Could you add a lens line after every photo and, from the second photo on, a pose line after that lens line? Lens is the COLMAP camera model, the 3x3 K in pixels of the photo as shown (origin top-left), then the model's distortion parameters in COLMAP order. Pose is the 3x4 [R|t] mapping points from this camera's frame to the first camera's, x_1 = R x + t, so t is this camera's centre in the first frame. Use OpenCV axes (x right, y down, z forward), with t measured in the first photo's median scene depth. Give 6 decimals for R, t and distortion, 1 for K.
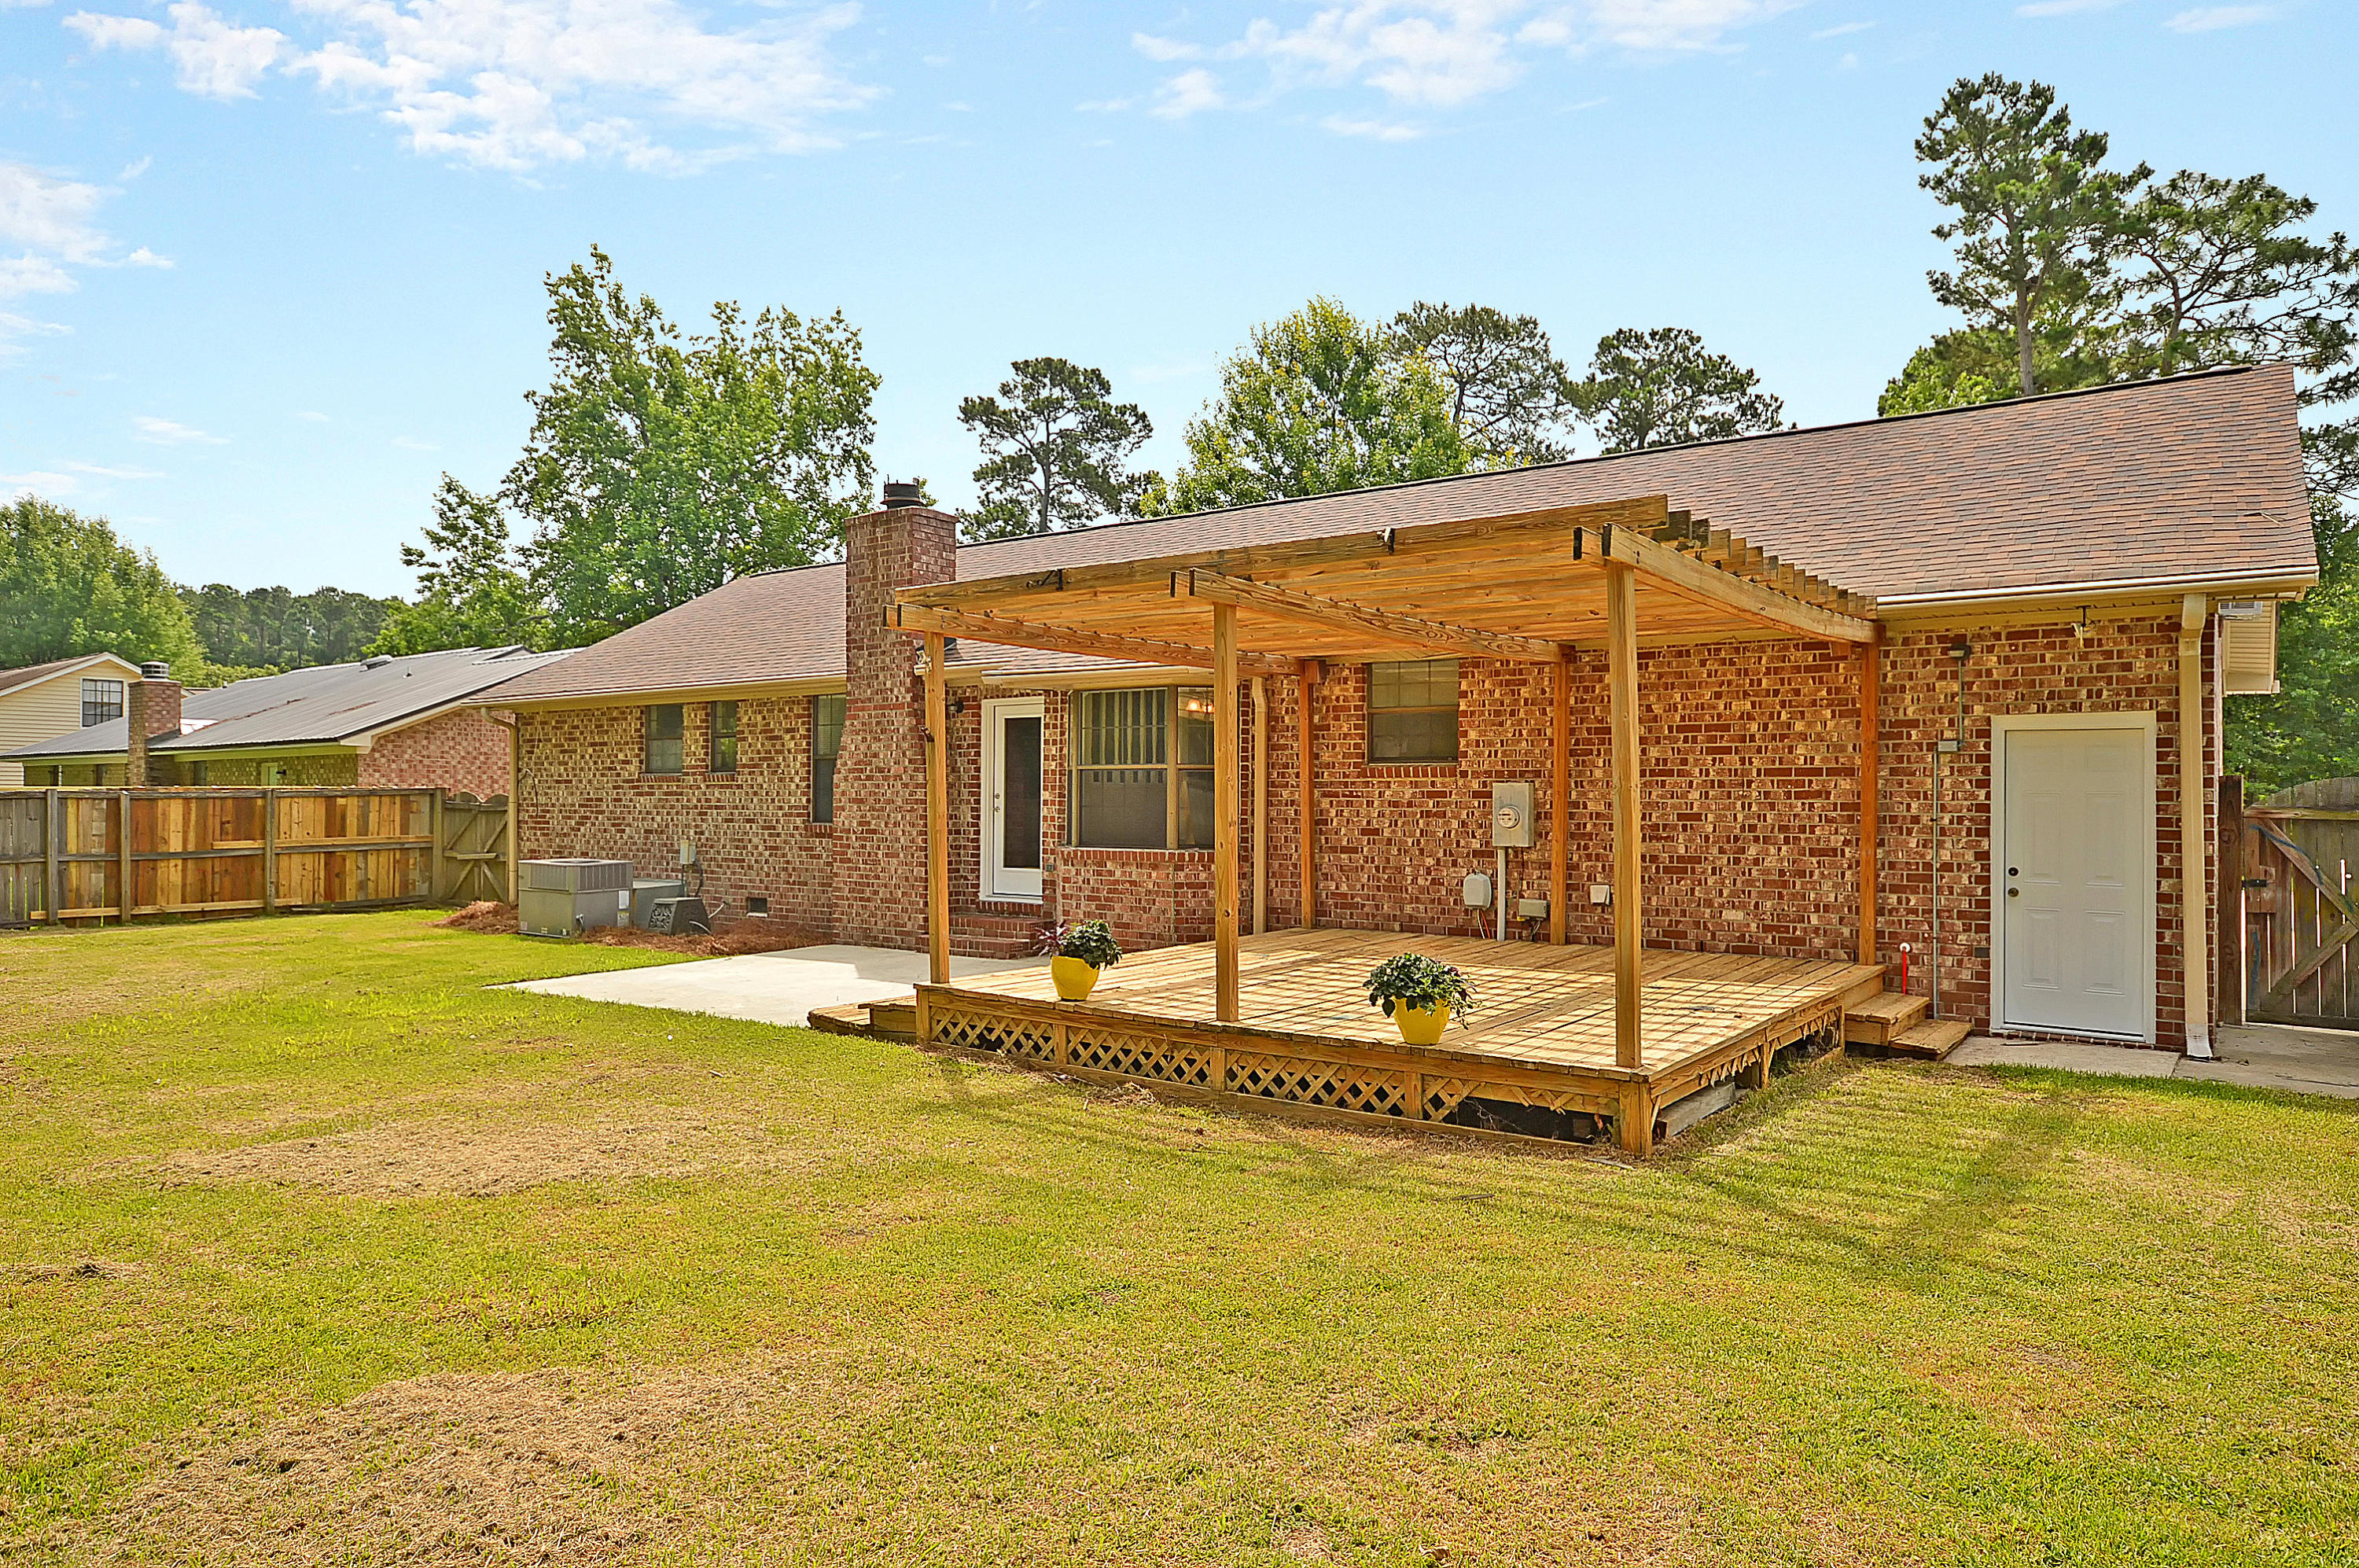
lens RADIAL K [[1522.2, 0, 1180.9], [0, 1522.2, 804.7], [0, 0, 1]] dist [0.010237, 0.000193]
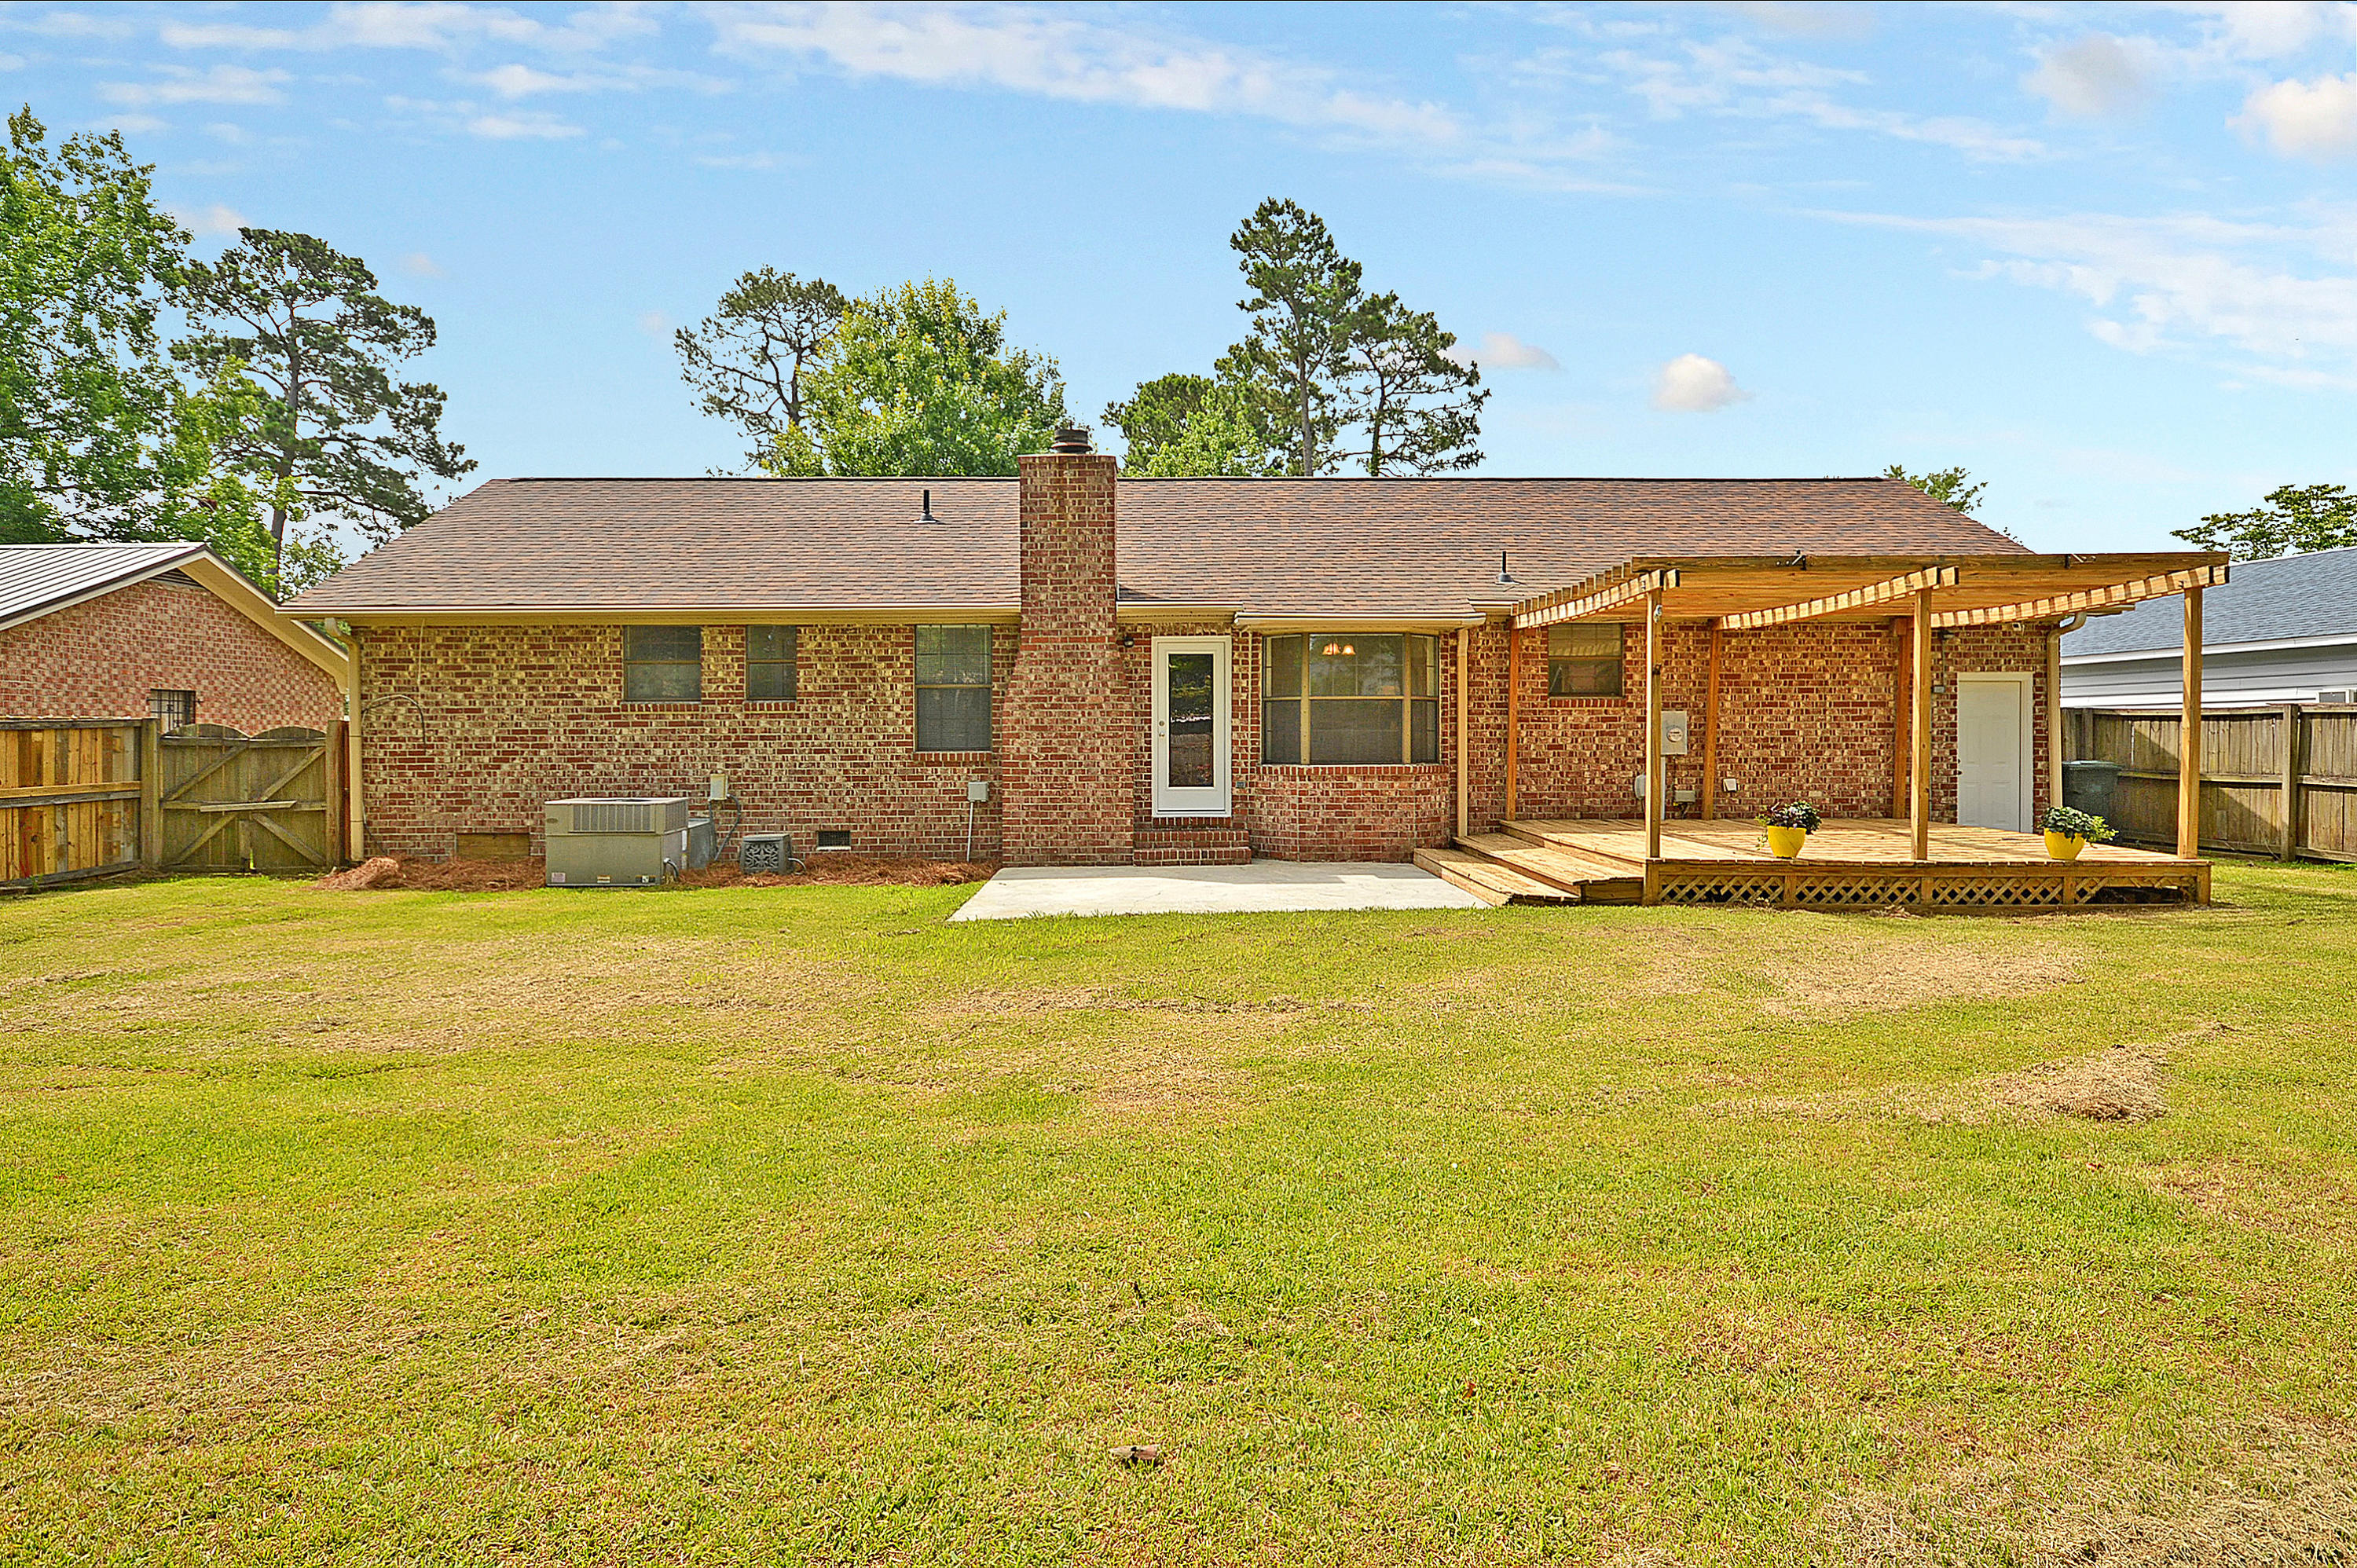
lens RADIAL K [[1398.7, 0, 1184.3], [0, 1398.7, 761.4], [0, 0, 1]] dist [0.014298, -0.001183]
pose [[0.777052, -0.017351, 0.629197, -0.869451], [0.010276, 0.999836, 0.014880, 0.008070], [-0.629352, -0.005097, 0.777104, 0.223232]]
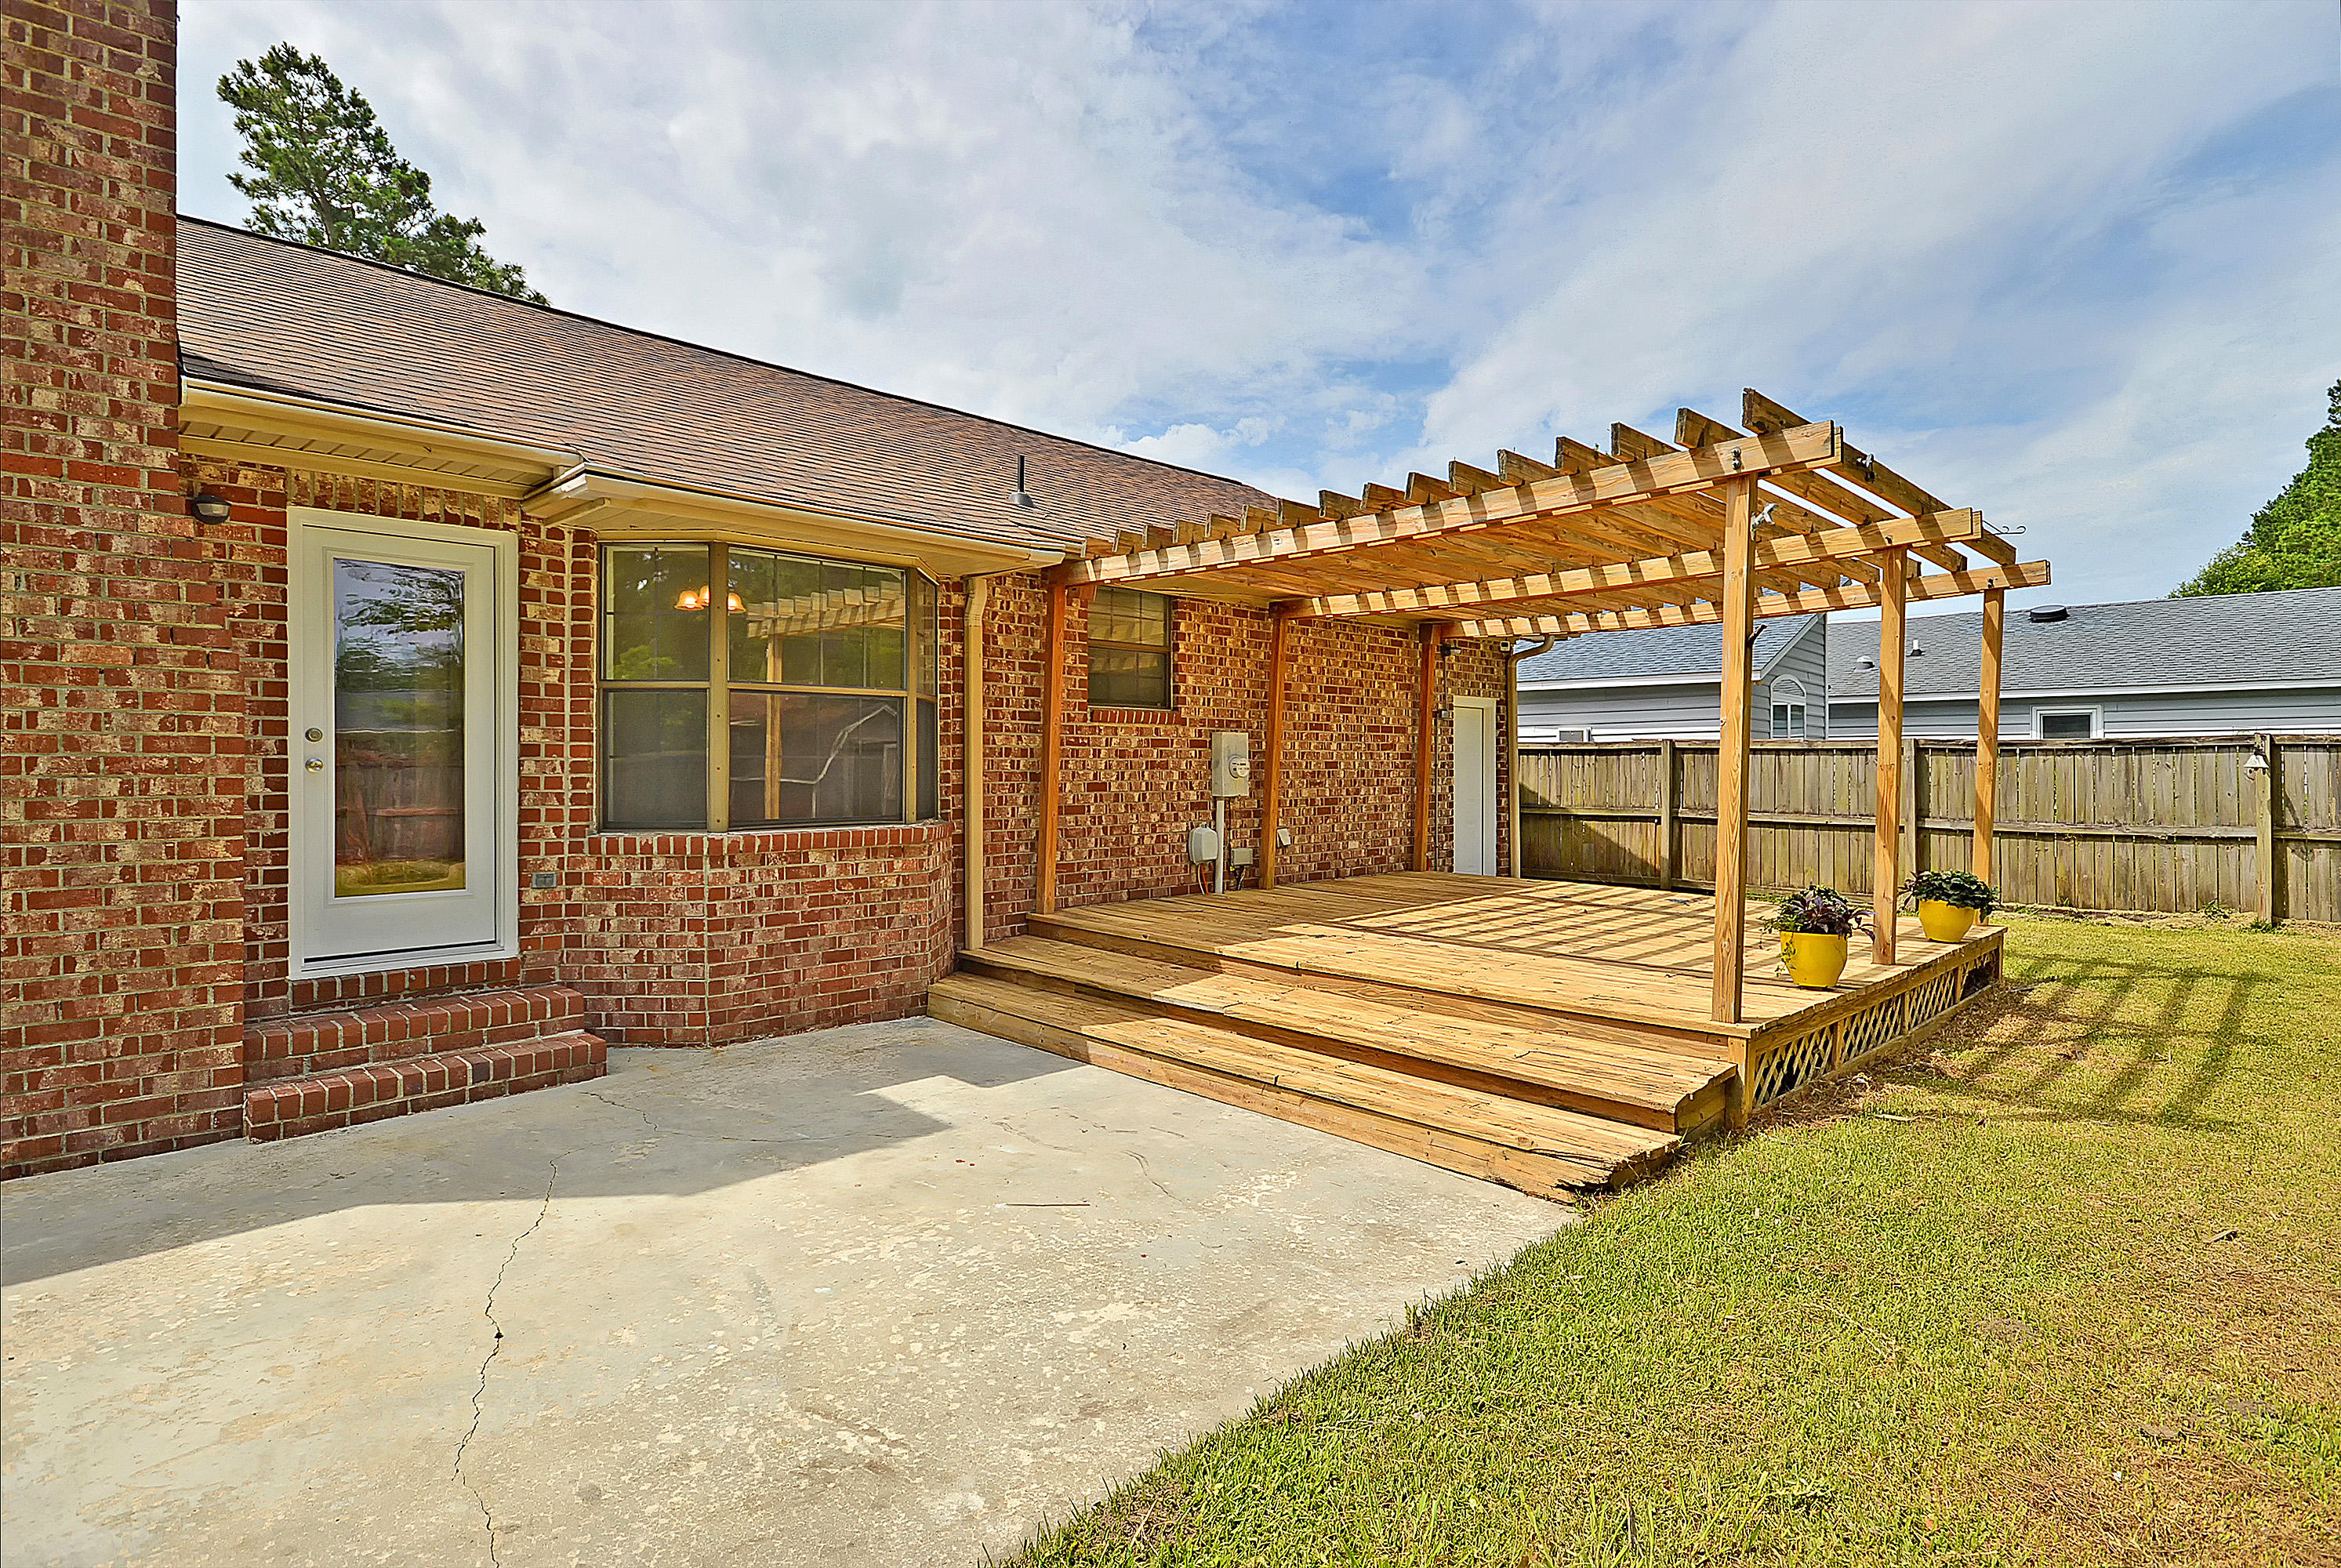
lens RADIAL K [[1176.4, 0, 1162.5], [0, 1176.4, 776.3], [0, 0, 1]] dist [0.005037, -0.000773]
pose [[0.144640, -0.014074, 0.989384, -0.483305], [0.004658, 0.999897, 0.013542, 0.003168], [-0.989473, 0.002650, 0.144691, 0.822360]]
